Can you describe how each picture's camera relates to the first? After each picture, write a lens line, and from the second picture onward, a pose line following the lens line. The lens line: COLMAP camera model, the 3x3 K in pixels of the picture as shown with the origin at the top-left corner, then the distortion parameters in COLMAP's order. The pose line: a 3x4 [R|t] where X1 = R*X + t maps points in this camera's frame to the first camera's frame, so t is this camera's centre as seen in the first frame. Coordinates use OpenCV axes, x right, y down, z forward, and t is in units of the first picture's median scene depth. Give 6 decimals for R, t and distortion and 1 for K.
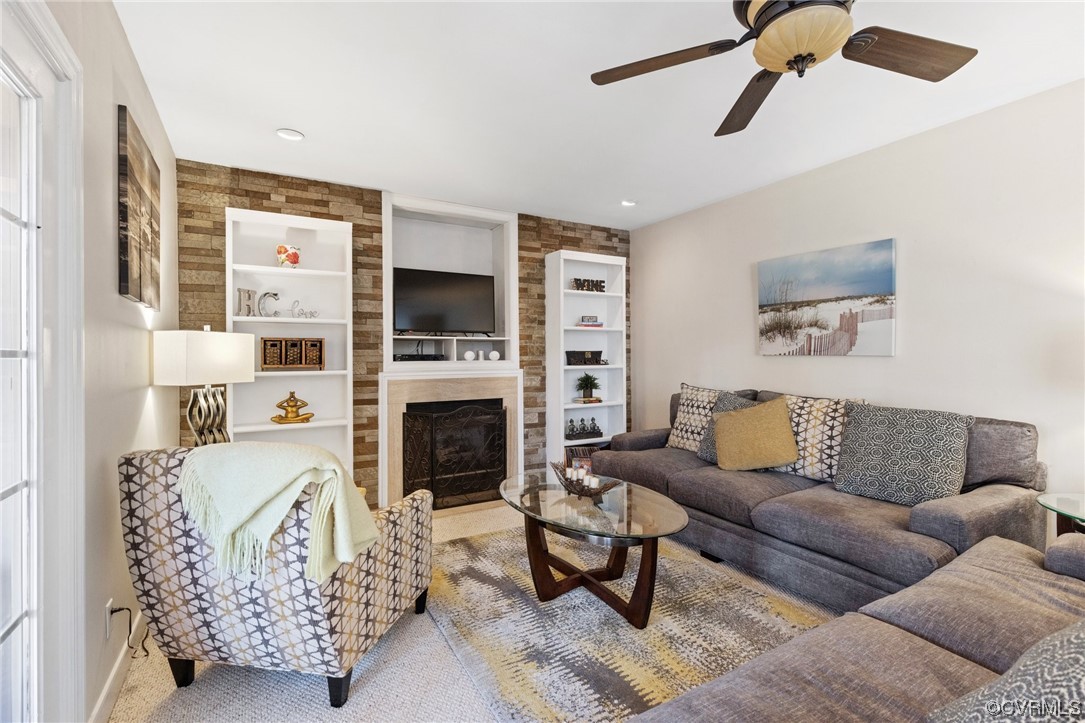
lens RADIAL K [[492.8, 0, 548.8], [0, 492.8, 357.0], [0, 0, 1]] dist [0.002063, 0.000625]
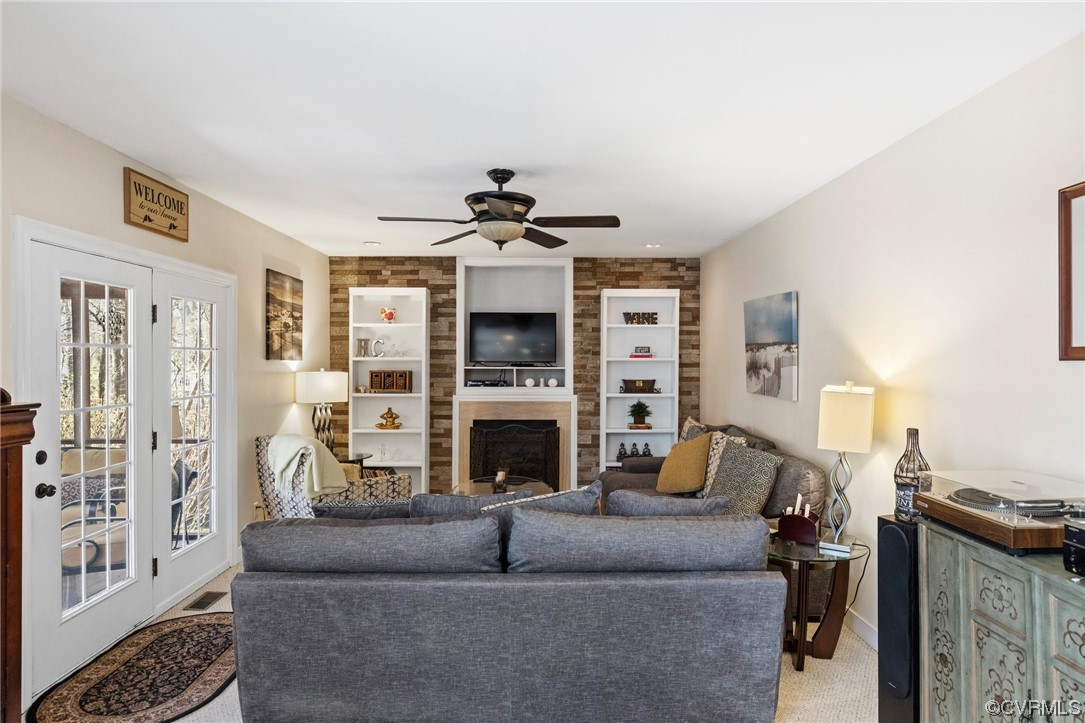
lens RADIAL K [[647.1, 0, 541.8], [0, 647.1, 362.1], [0, 0, 1]] dist [0.000281, -0.001274]
pose [[0.867994, 0.011805, -0.496435, 0.708767], [-0.009233, 0.999928, 0.007635, -0.071187], [0.496490, -0.002043, 0.868040, -0.375649]]
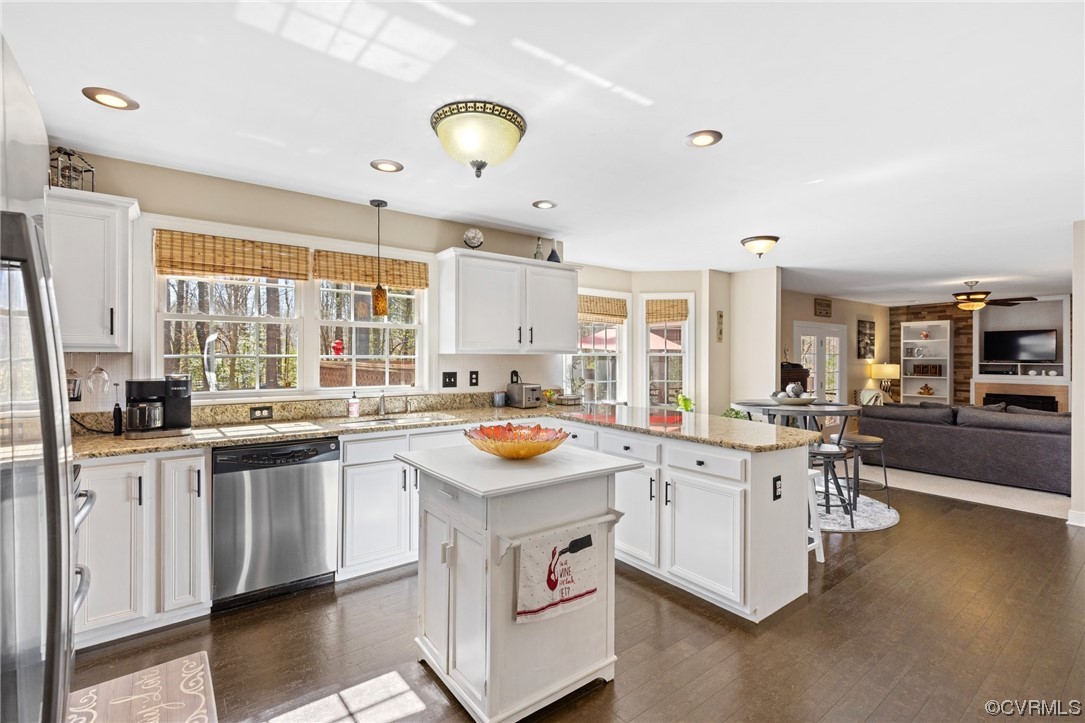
lens RADIAL K [[492.8, 0, 537.2], [0, 492.8, 357.0], [0, 0, 1]] dist [0.002063, 0.000625]
pose [[0.114050, 0.007007, -0.993450, 1.728575], [-0.004746, 0.999968, 0.006509, -0.076511], [0.993464, 0.003972, 0.114079, -1.295899]]
